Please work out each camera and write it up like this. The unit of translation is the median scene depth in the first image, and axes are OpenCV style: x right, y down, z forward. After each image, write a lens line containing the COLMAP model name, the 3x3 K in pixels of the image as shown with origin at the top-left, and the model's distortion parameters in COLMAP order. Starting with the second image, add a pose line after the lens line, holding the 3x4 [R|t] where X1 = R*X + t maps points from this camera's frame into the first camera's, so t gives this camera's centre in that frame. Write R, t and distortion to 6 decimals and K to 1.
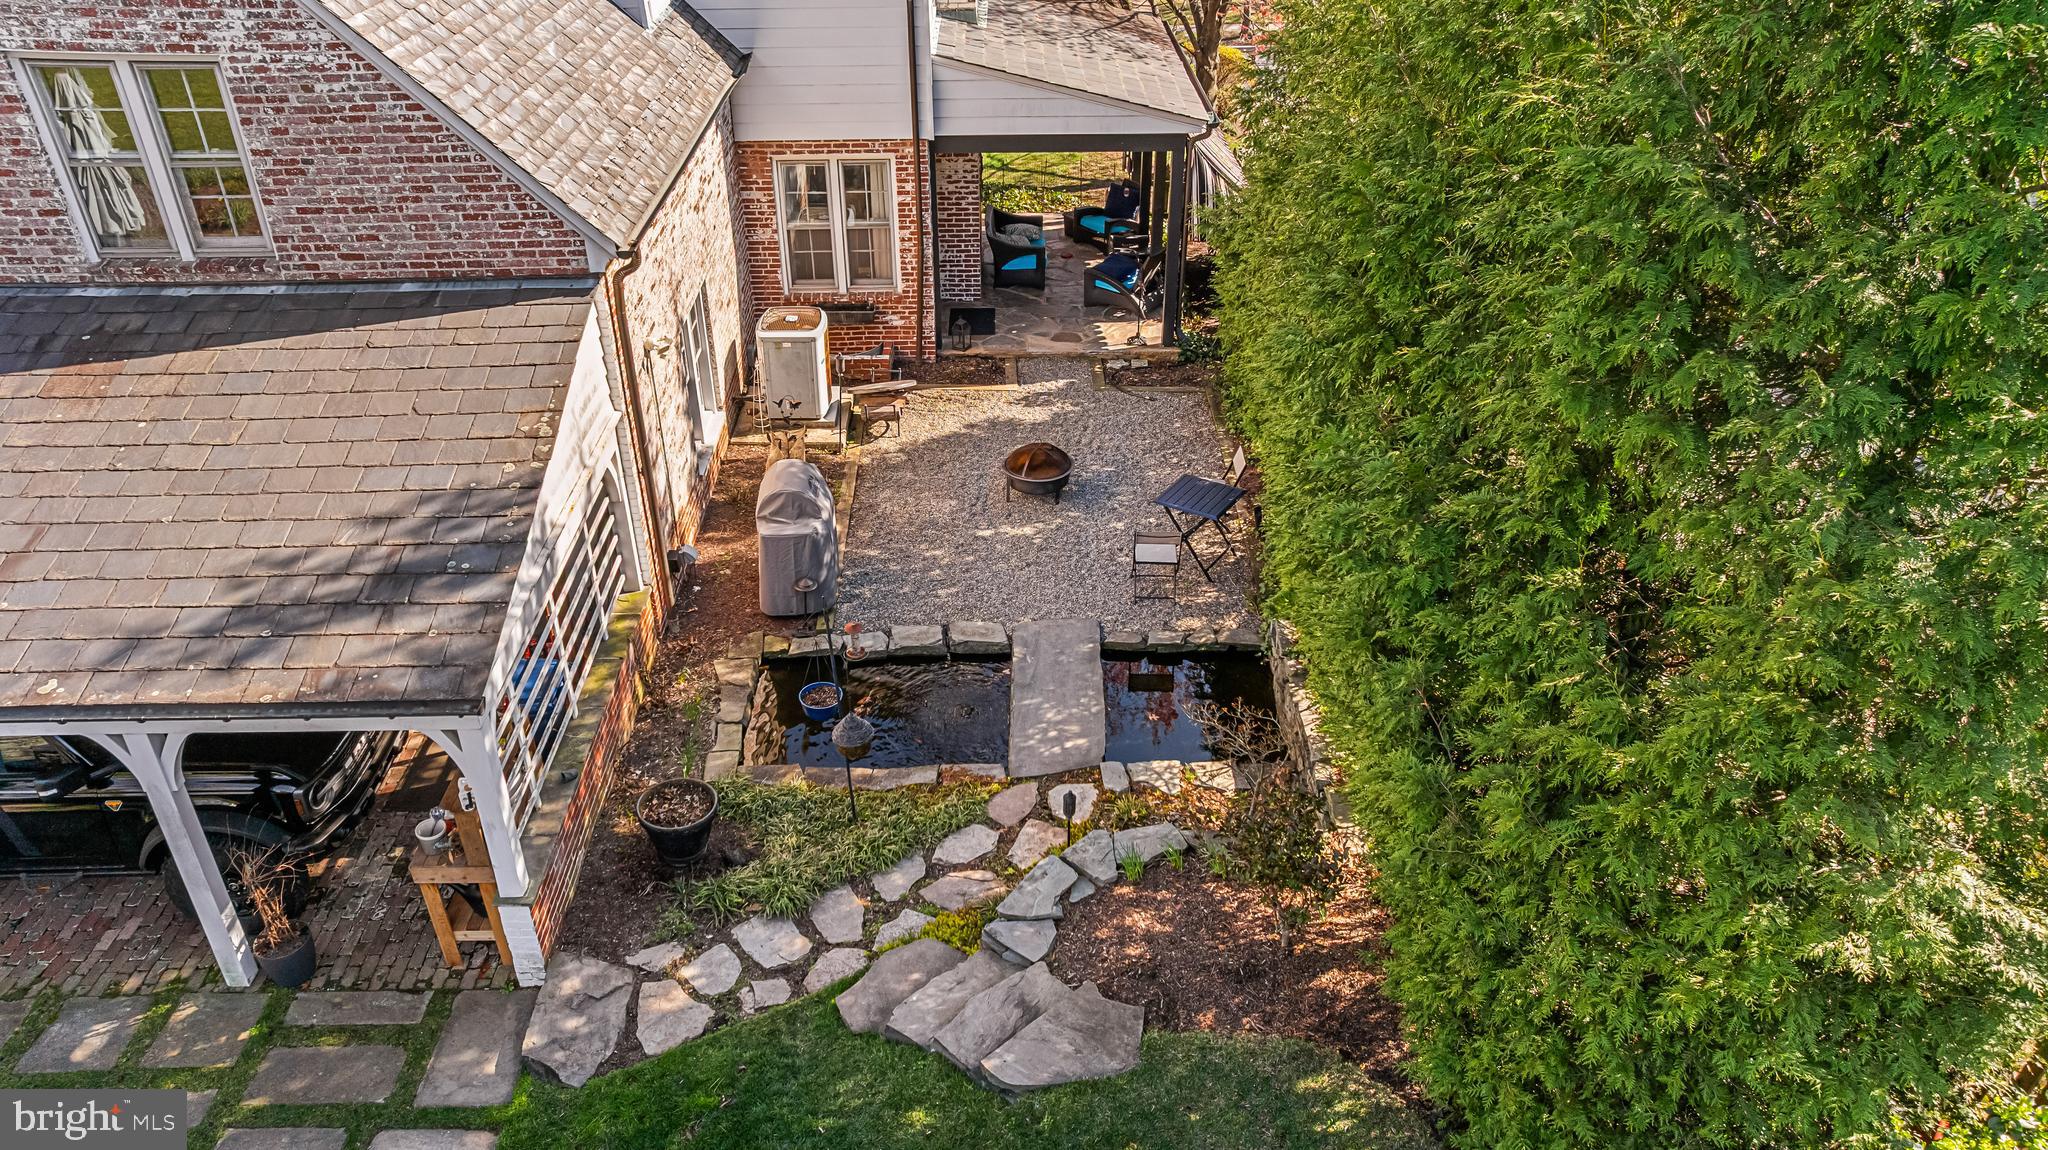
lens RADIAL K [[1433.4, 0, 1024.0], [0, 1433.4, 575.0], [0, 0, 1]] dist [-0.018001, 0.003857]
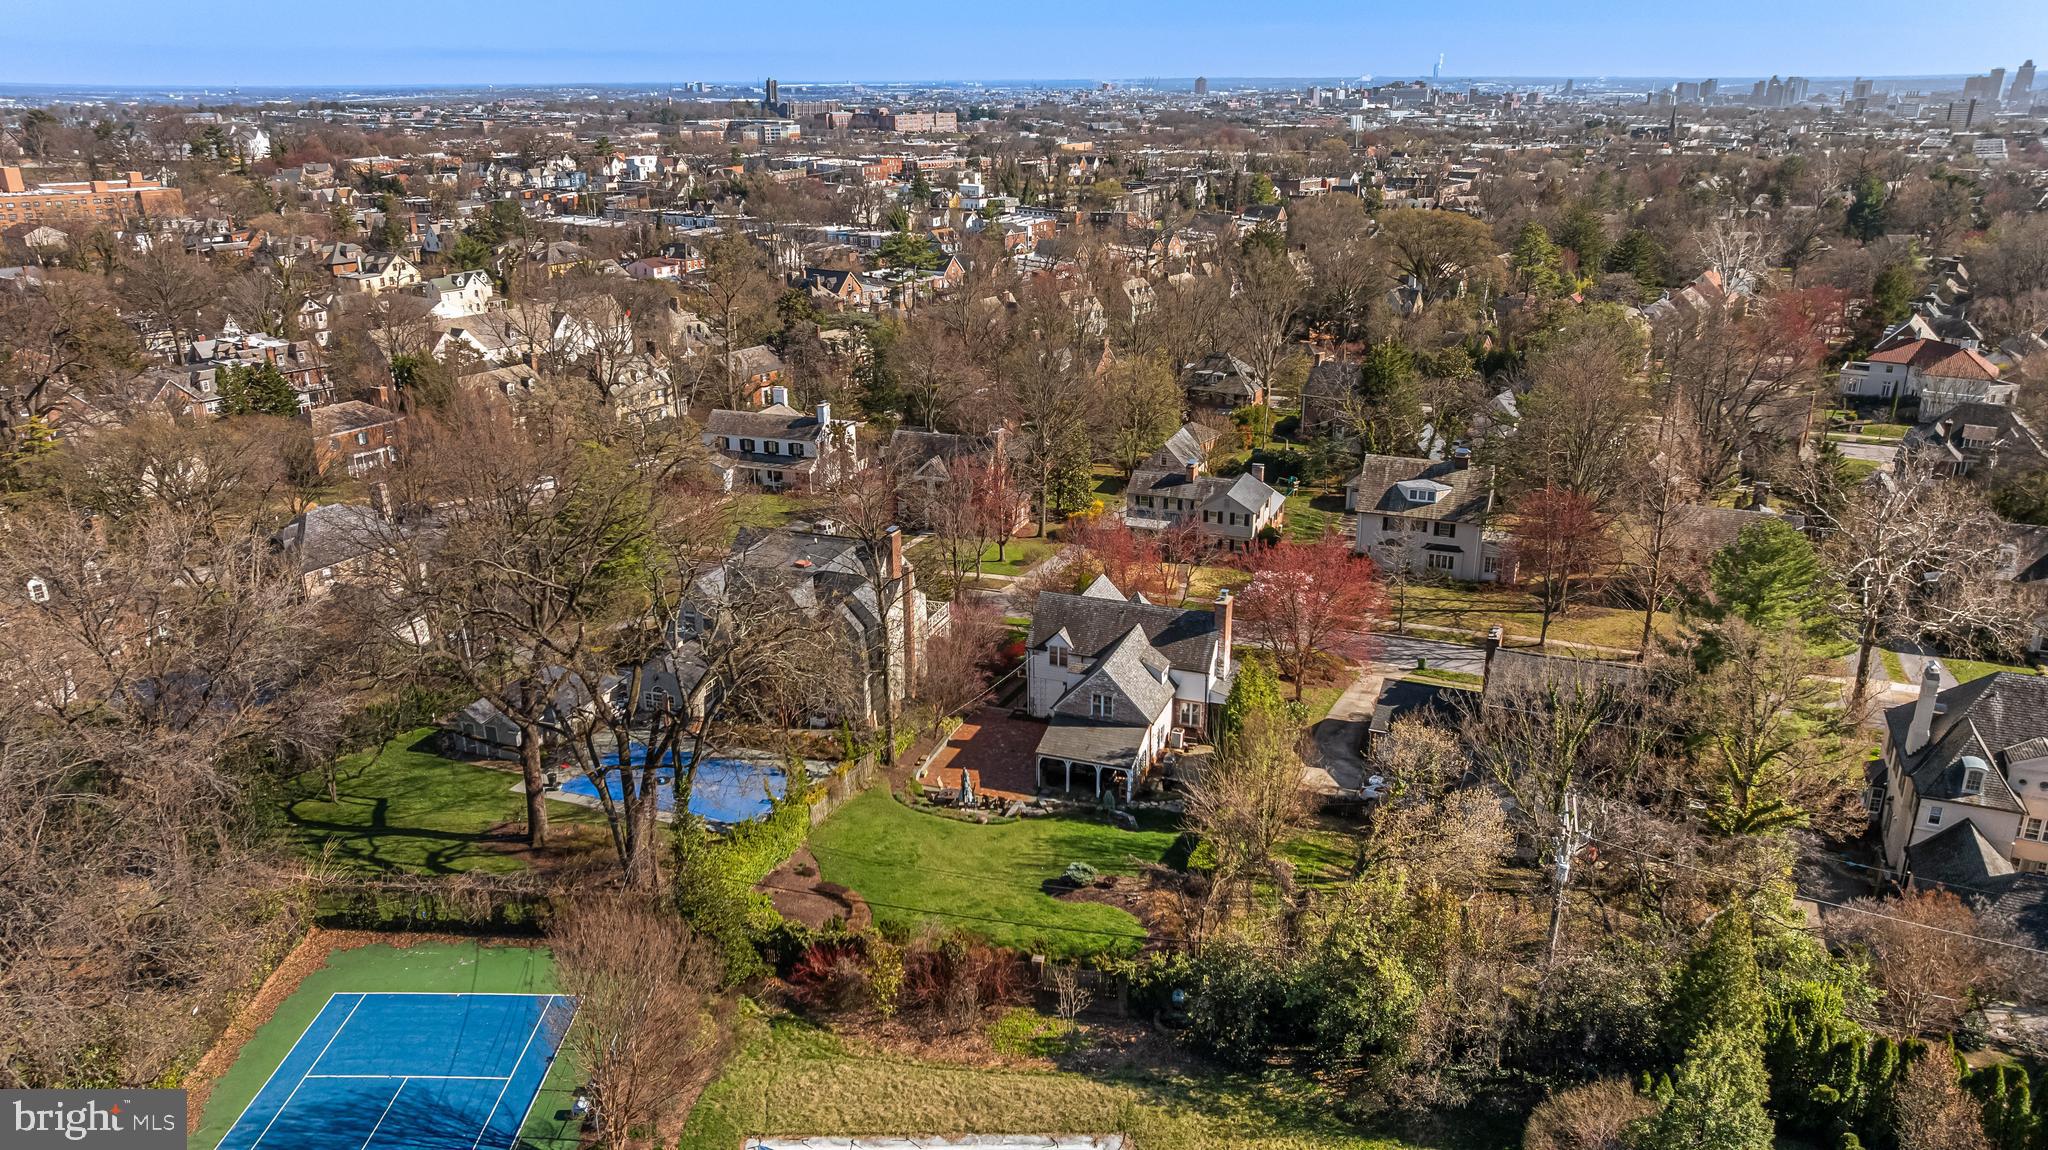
lens RADIAL K [[1433.4, 0, 1024.0], [0, 1433.4, 575.0], [0, 0, 1]] dist [-0.018001, 0.003857]
pose [[0.926797, 0.129274, -0.352613, 1.223786], [-0.204857, 0.960928, -0.186146, 0.429692], [0.314772, 0.244754, 0.917068, -4.680932]]
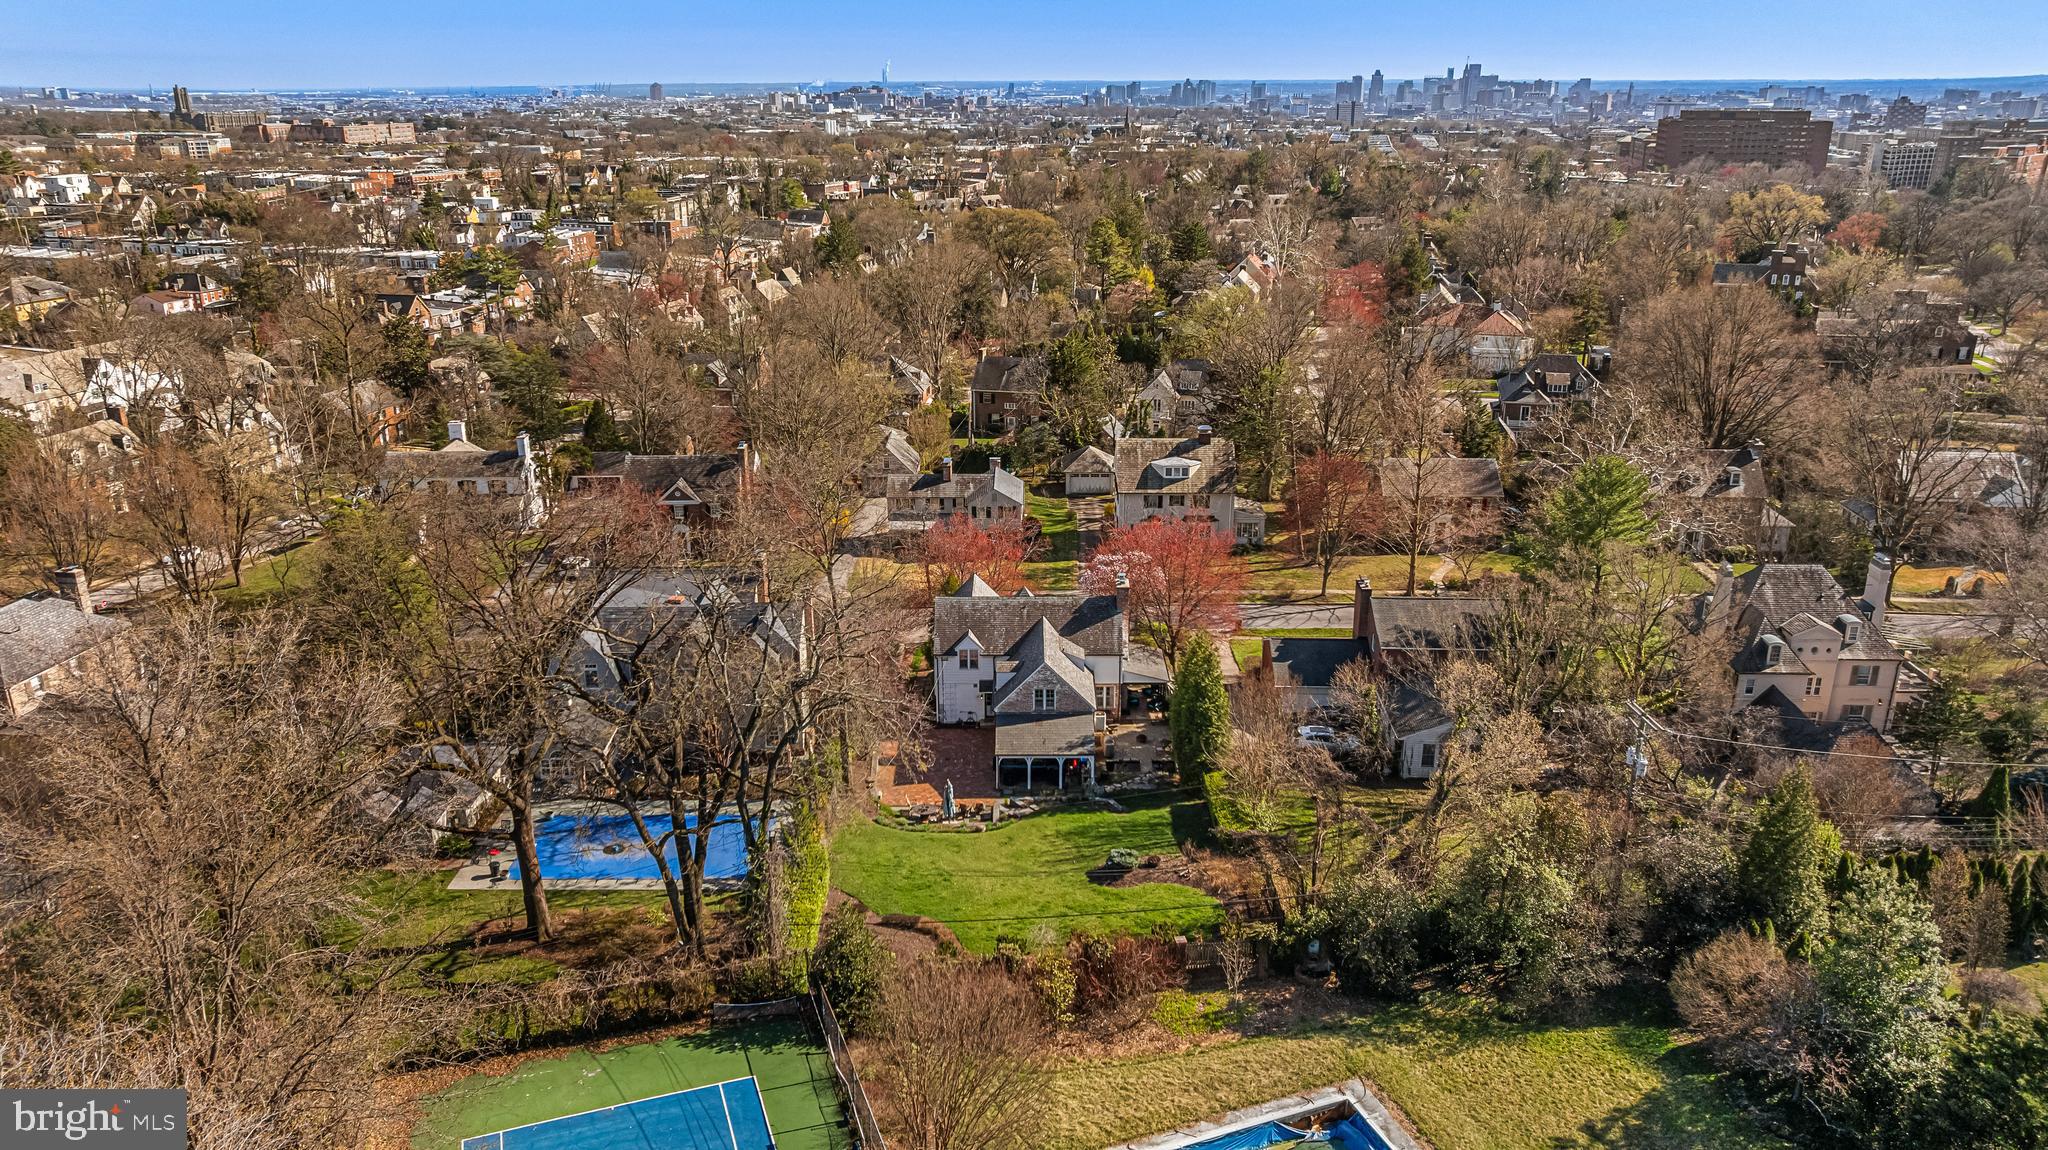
lens RADIAL K [[1433.4, 0, 1024.0], [0, 1433.4, 575.0], [0, 0, 1]] dist [-0.018001, 0.003857]
pose [[0.999635, 0.014517, -0.022791, -0.347940], [-0.019332, 0.973505, -0.227845, 0.629343], [0.018880, 0.228203, 0.973431, -4.964409]]
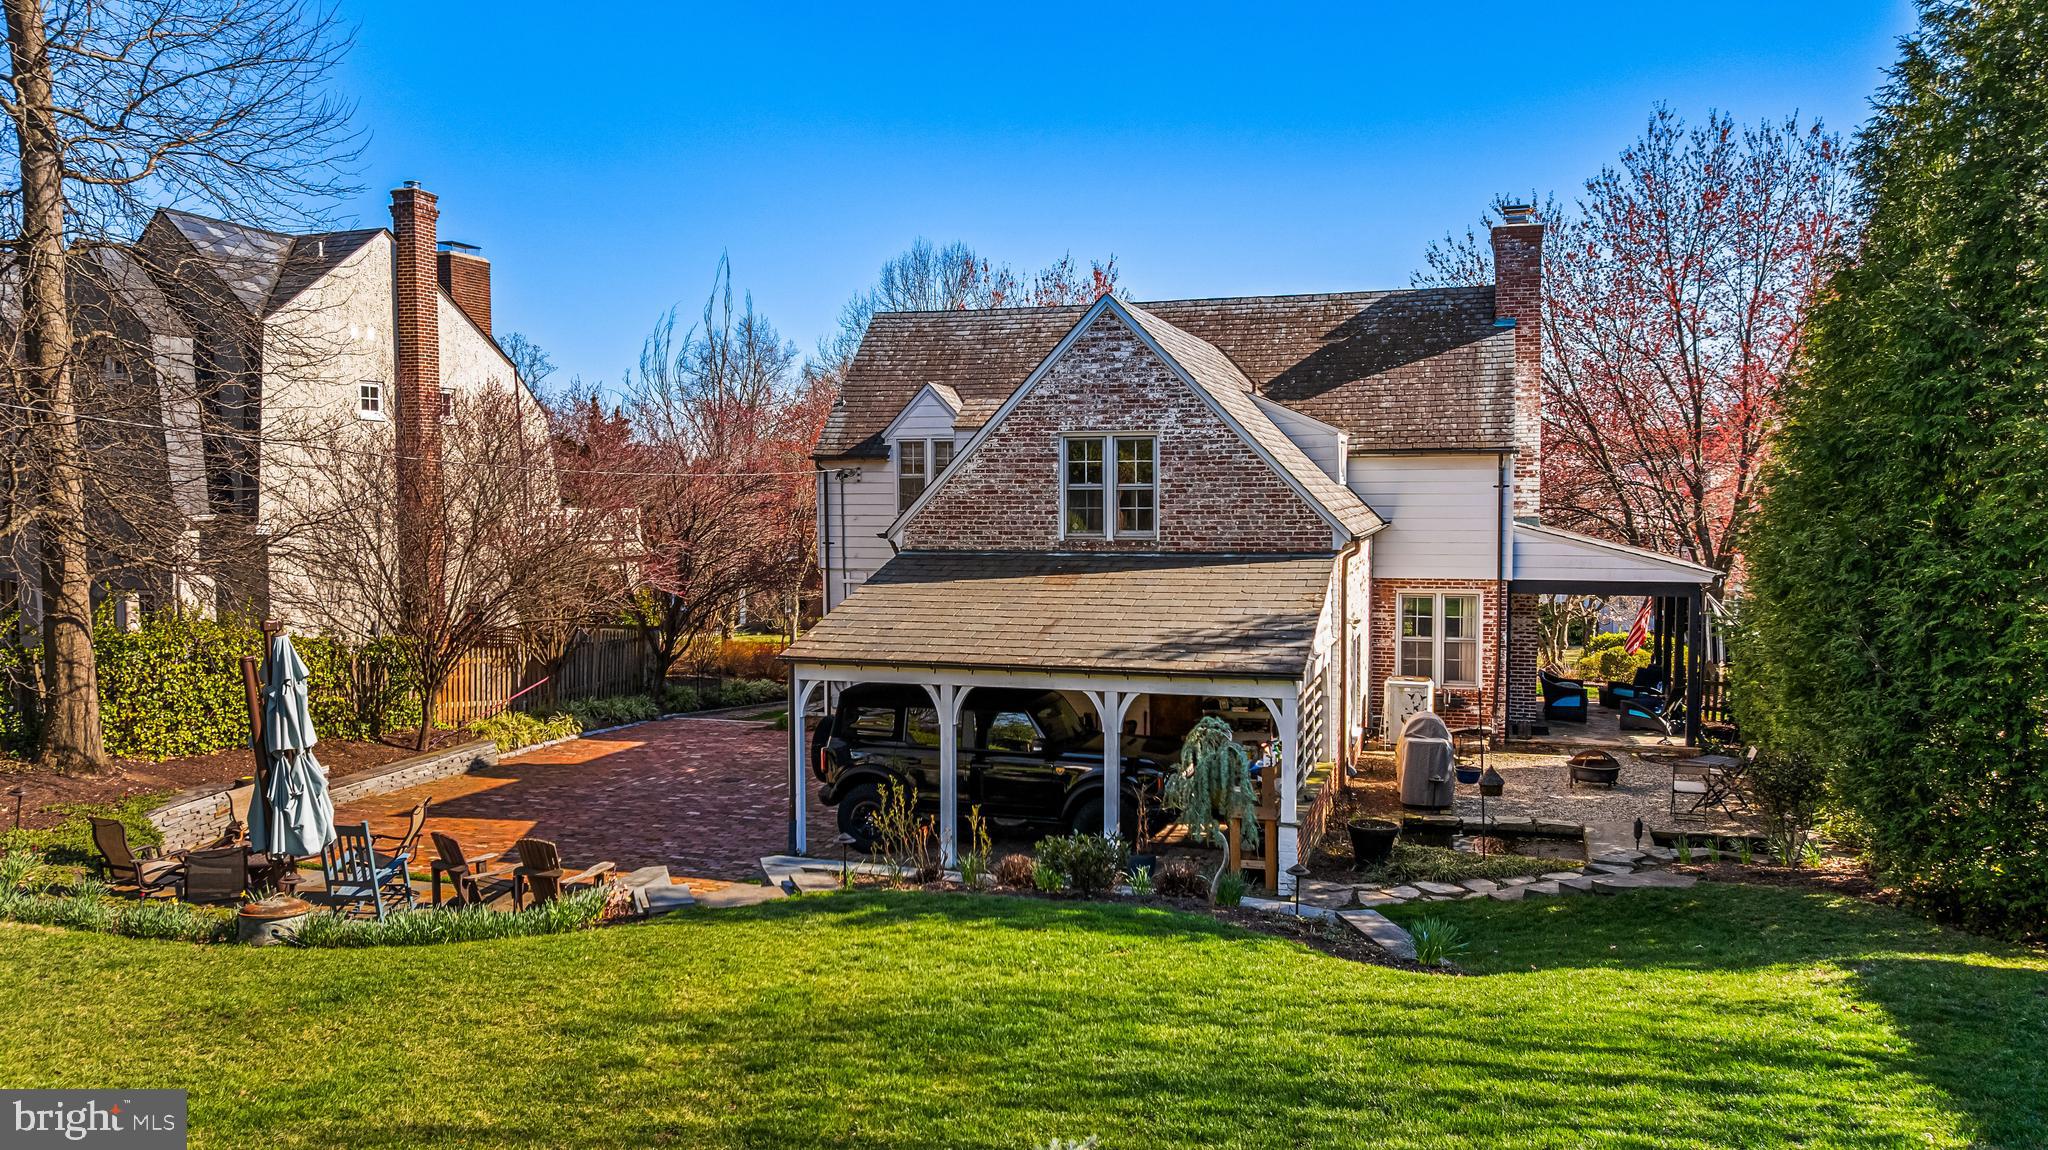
lens RADIAL K [[1433.4, 0, 1024.0], [0, 1433.4, 575.0], [0, 0, 1]] dist [-0.018001, 0.003857]
pose [[0.945224, 0.016973, -0.325981, -0.059820], [-0.170837, 0.876681, -0.449717, 0.443076], [0.278148, 0.480773, 0.831560, -0.361452]]
